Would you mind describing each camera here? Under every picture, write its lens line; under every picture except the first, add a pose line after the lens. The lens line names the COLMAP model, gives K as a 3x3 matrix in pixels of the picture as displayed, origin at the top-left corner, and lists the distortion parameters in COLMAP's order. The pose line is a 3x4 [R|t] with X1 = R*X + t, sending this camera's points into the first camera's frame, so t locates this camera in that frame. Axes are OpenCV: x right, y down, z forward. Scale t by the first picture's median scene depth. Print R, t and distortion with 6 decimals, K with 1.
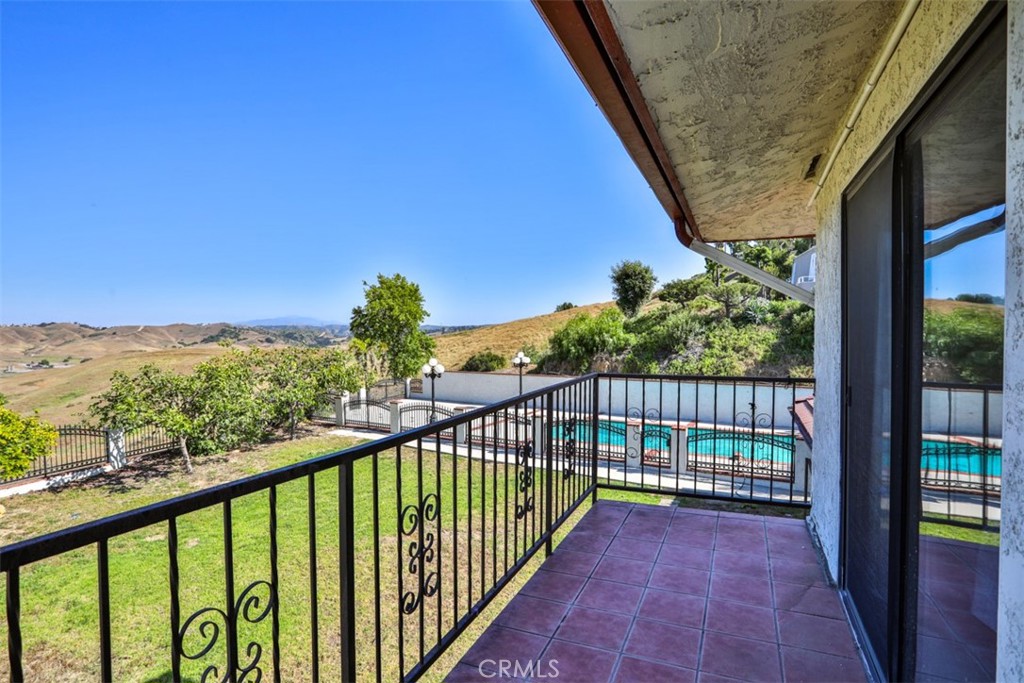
lens RADIAL K [[525.8, 0, 509.3], [0, 525.8, 340.4], [0, 0, 1]] dist [-0.073440, 0.032834]
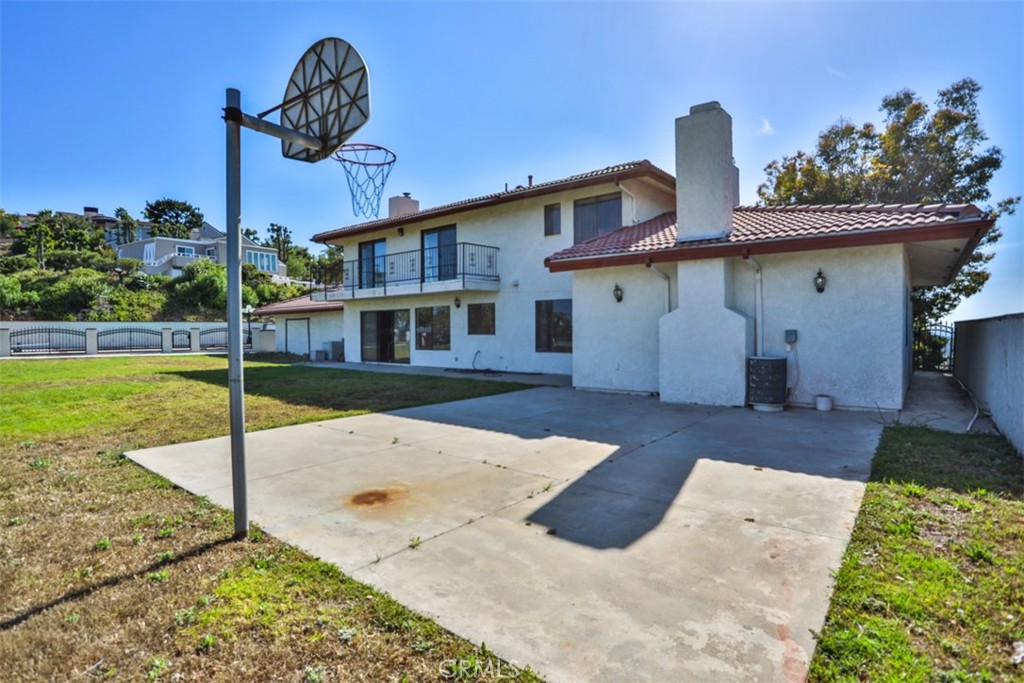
lens RADIAL K [[525.8, 0, 509.3], [0, 525.8, 340.4], [0, 0, 1]] dist [-0.073440, 0.032834]
pose [[0.274070, -0.020239, 0.961497, -0.565937], [0.020954, 0.999667, 0.015069, 0.102709], [-0.961481, 0.016017, 0.274403, -0.303866]]
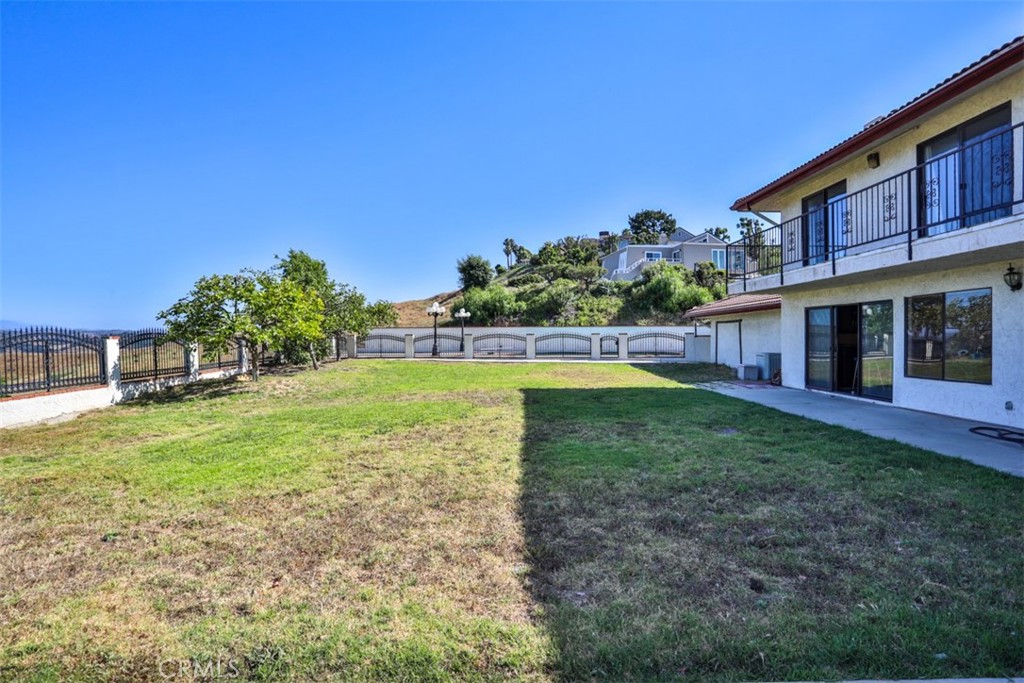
lens RADIAL K [[525.8, 0, 509.3], [0, 525.8, 340.4], [0, 0, 1]] dist [-0.073440, 0.032834]
pose [[0.916750, -0.007683, 0.399388, -0.346817], [0.010860, 0.999925, -0.005694, 0.097194], [-0.399314, 0.009557, 0.916764, -0.216958]]
